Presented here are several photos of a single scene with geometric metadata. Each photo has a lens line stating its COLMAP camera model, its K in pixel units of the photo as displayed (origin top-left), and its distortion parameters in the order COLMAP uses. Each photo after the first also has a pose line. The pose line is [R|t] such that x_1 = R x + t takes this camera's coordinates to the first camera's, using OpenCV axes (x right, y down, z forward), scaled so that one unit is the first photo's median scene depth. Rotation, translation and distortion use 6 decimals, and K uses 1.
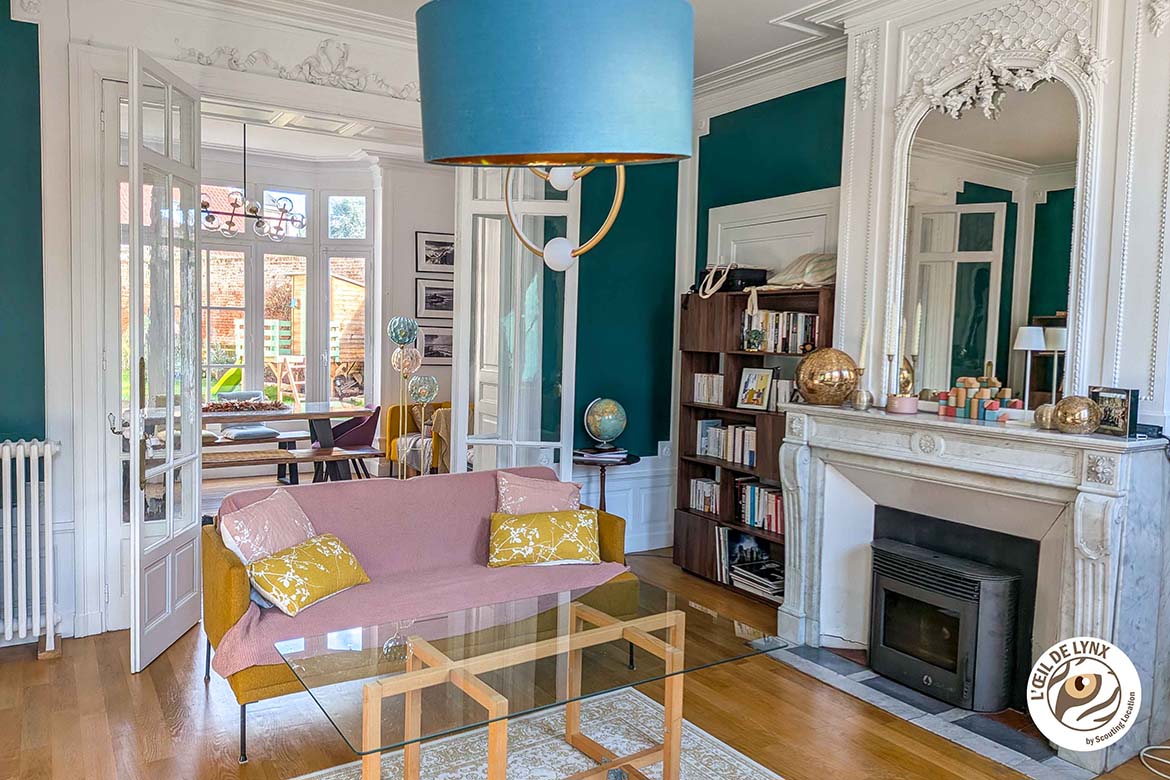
lens RADIAL K [[847.2, 0, 553.9], [0, 847.2, 383.5], [0, 0, 1]] dist [0.110789, -0.128894]
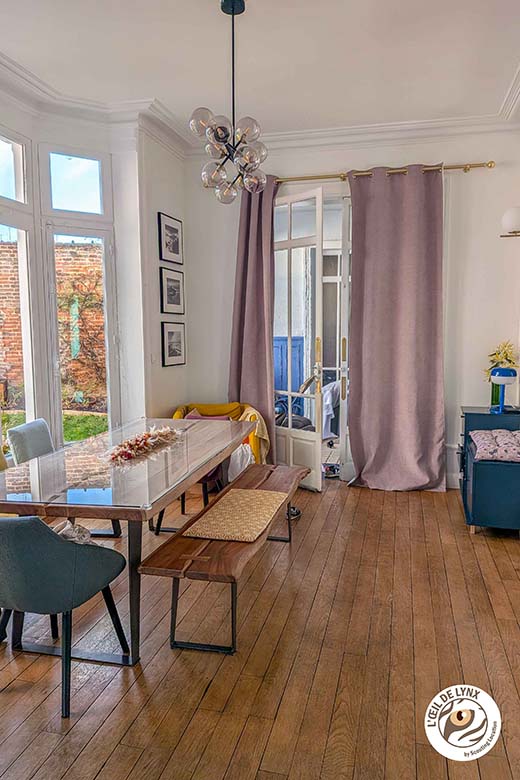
lens RADIAL K [[590.6, 0, 260.0], [0, 590.6, 390.0], [0, 0, 1]] dist [0.109375, -0.207619]
pose [[0.717715, -0.098440, 0.689344, -1.081110], [0.067368, 0.995129, 0.071966, -0.073249], [-0.693071, -0.005211, 0.720851, 1.012845]]
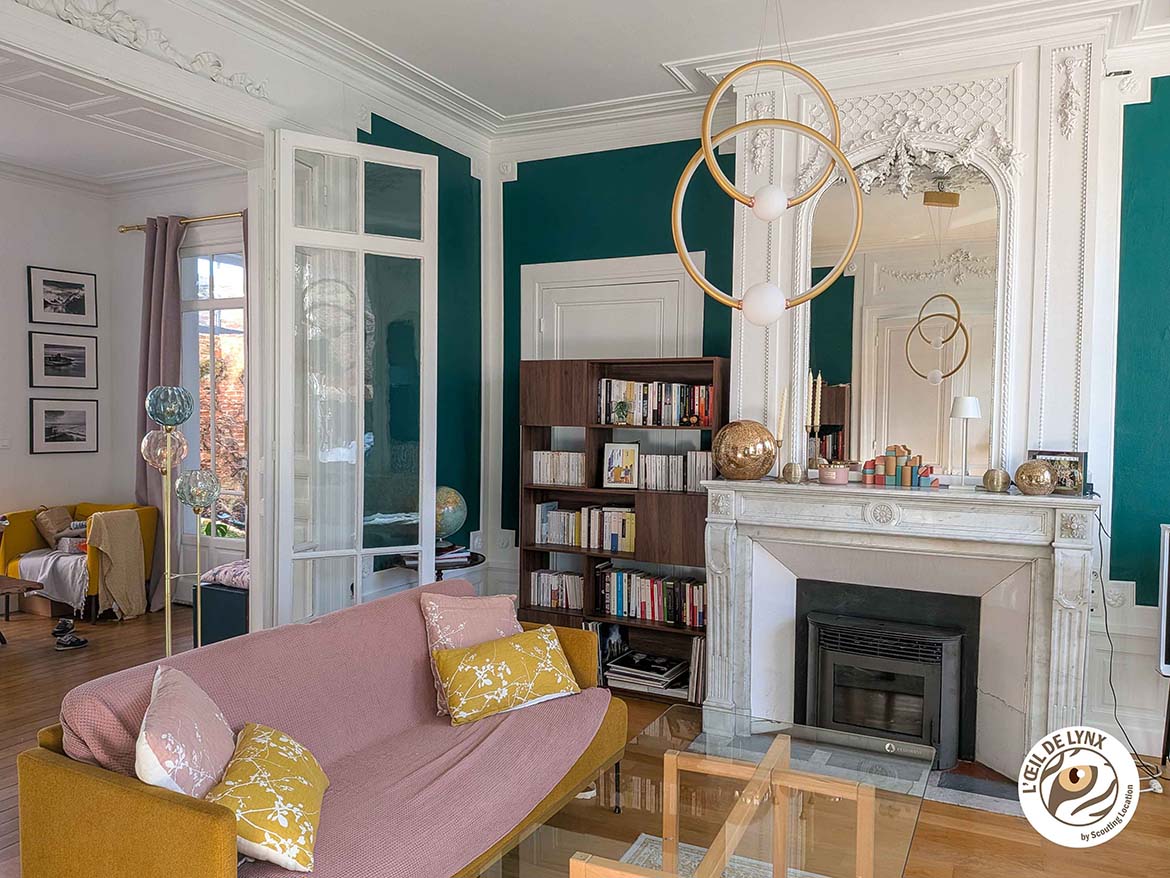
lens RADIAL K [[879.4, 0, 589.7], [0, 879.4, 449.6], [0, 0, 1]] dist [0.127898, -0.217769]
pose [[0.848350, -0.037521, 0.528105, -0.338469], [0.041285, 0.999137, 0.004666, -0.019633], [-0.527824, 0.017844, 0.849166, 0.251866]]
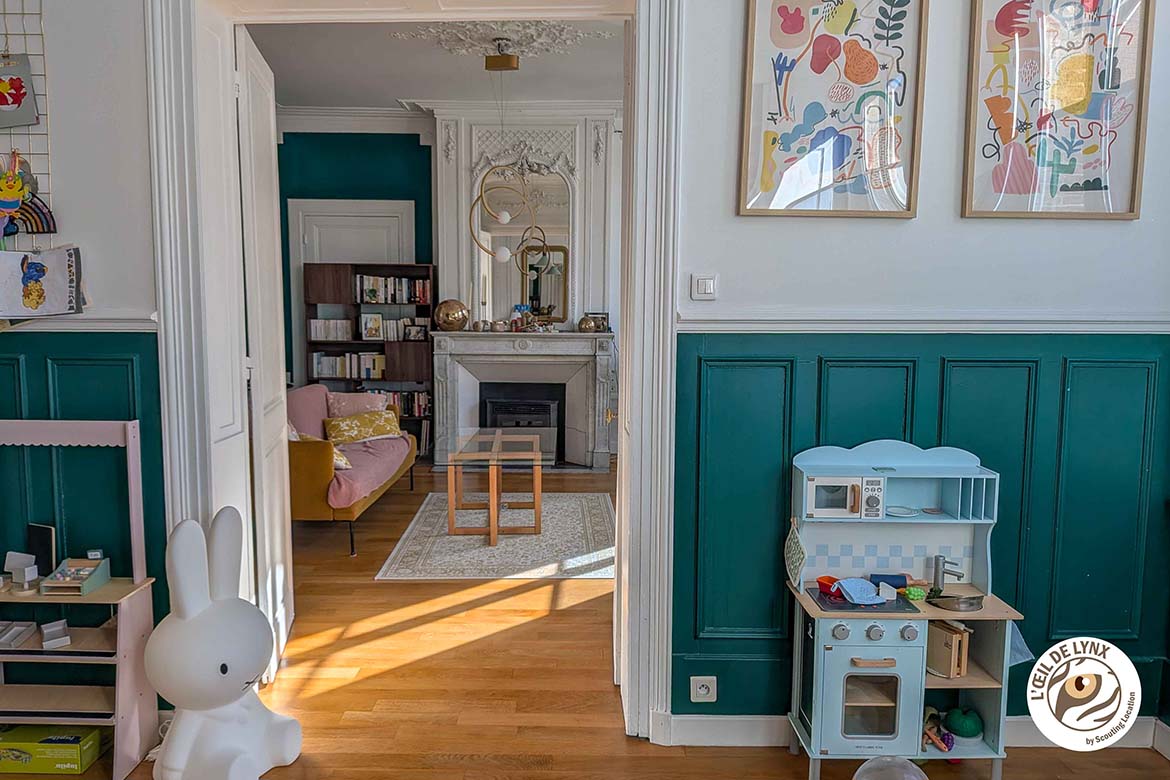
lens RADIAL K [[885.9, 0, 545.5], [0, 885.9, 393.1], [0, 0, 1]] dist [0.109375, -0.207619]
pose [[0.549245, -0.111429, 0.828199, -1.098722], [0.059480, 0.993769, 0.094260, -0.009564], [-0.833542, -0.002511, 0.552451, -0.180621]]
